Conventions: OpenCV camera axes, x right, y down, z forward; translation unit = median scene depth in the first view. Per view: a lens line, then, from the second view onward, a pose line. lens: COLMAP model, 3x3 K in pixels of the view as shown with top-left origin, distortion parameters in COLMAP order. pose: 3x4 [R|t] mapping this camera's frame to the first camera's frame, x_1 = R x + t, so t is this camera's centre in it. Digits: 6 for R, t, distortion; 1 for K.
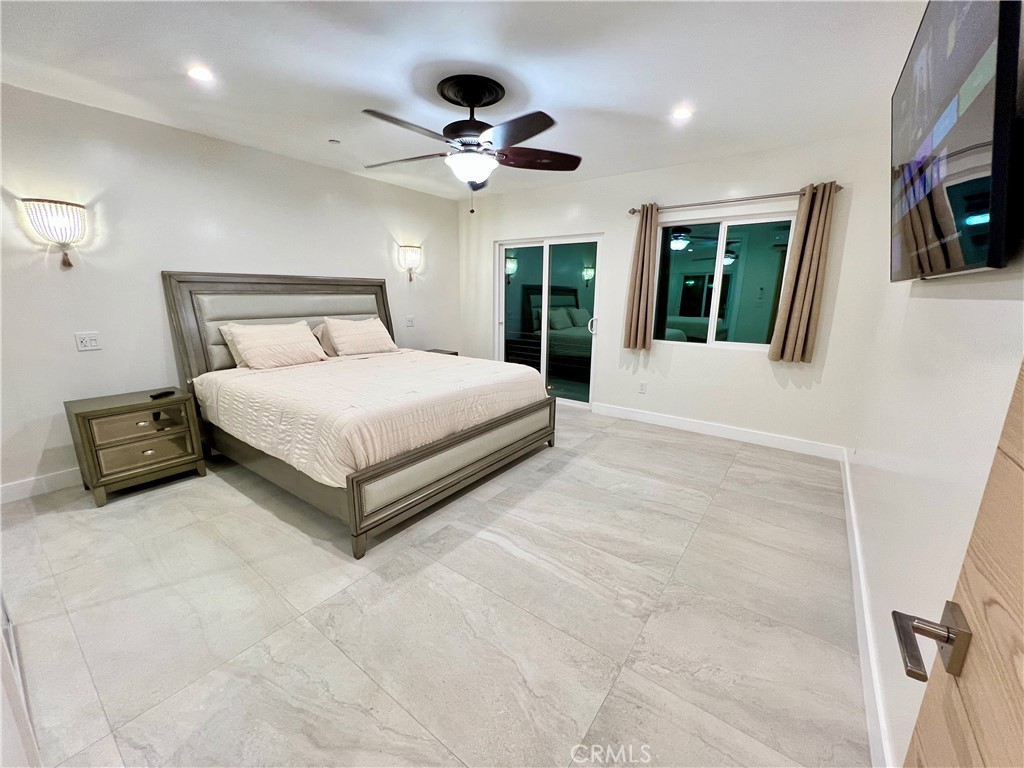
lens RADIAL K [[407.9, 0, 513.1], [0, 407.9, 384.9], [0, 0, 1]] dist [-0.001493, -0.000171]
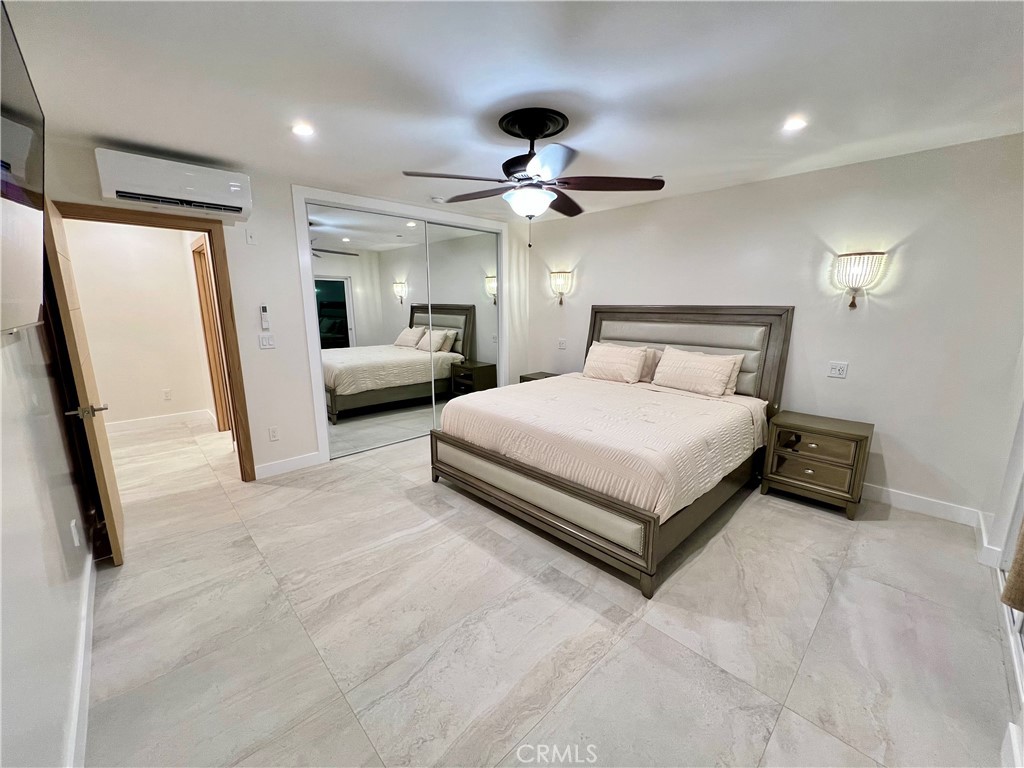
lens RADIAL K [[407.9, 0, 514.5], [0, 407.9, 386.0], [0, 0, 1]] dist [-0.001493, -0.000171]
pose [[-0.167679, 0.185902, -0.968155, 0.904454], [-0.223170, 0.949407, 0.220954, -0.313811], [0.960249, 0.253113, -0.117708, 1.160405]]
